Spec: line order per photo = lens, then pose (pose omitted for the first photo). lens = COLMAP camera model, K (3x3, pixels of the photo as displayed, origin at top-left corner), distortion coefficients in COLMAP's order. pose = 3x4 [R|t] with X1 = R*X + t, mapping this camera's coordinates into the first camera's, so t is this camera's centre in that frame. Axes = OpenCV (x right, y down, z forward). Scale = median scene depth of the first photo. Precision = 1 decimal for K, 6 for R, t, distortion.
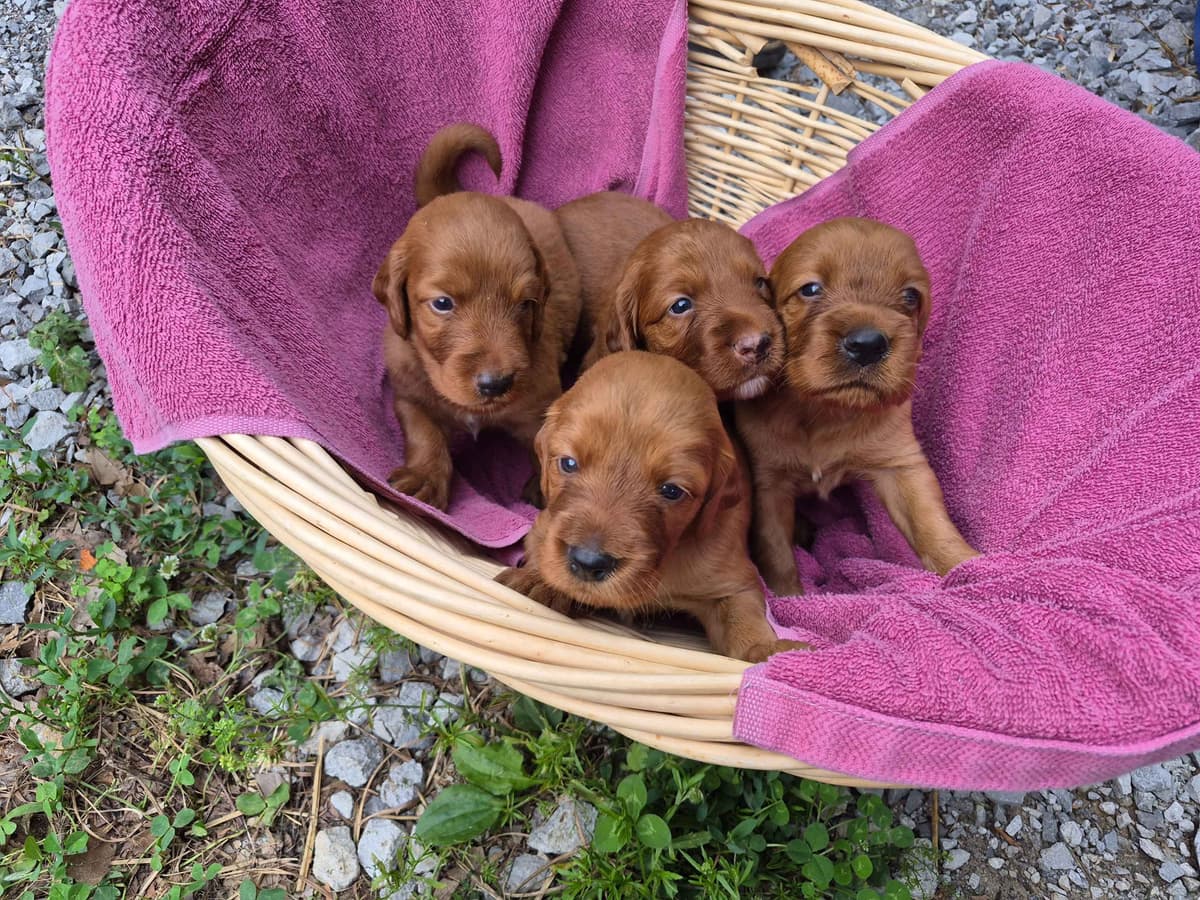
lens RADIAL K [[1196.3, 0, 600.0], [0, 1196.3, 450.0], [0, 0, 1]] dist [-0.249298, 0.301165]
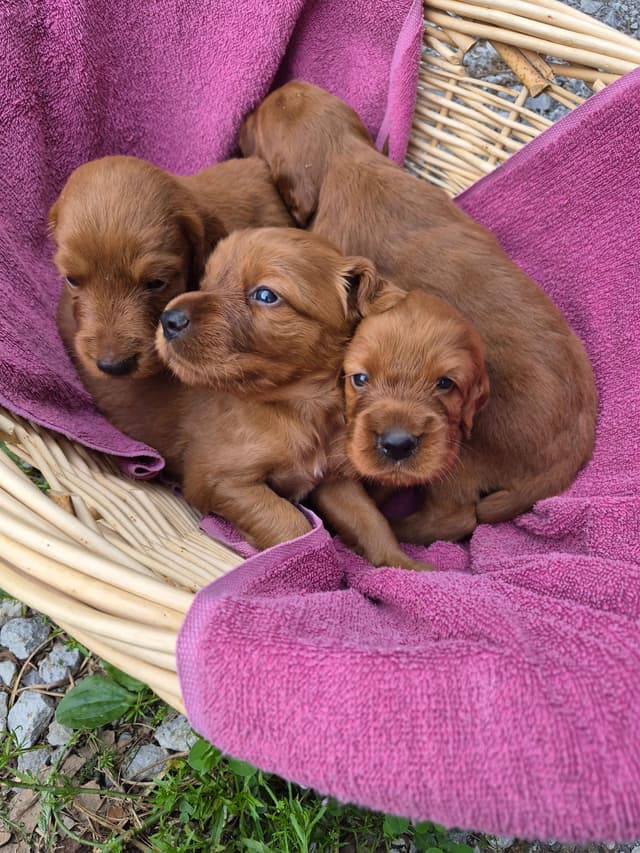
lens RADIAL K [[850.3, 0, 320.0], [0, 850.3, 426.5], [0, 0, 1]] dist [-0.249298, 0.301165]
pose [[0.984813, 0.141734, -0.100275, 0.132092], [-0.136748, 0.989078, 0.054996, -0.024331], [0.106974, -0.040449, 0.993439, 0.237539]]
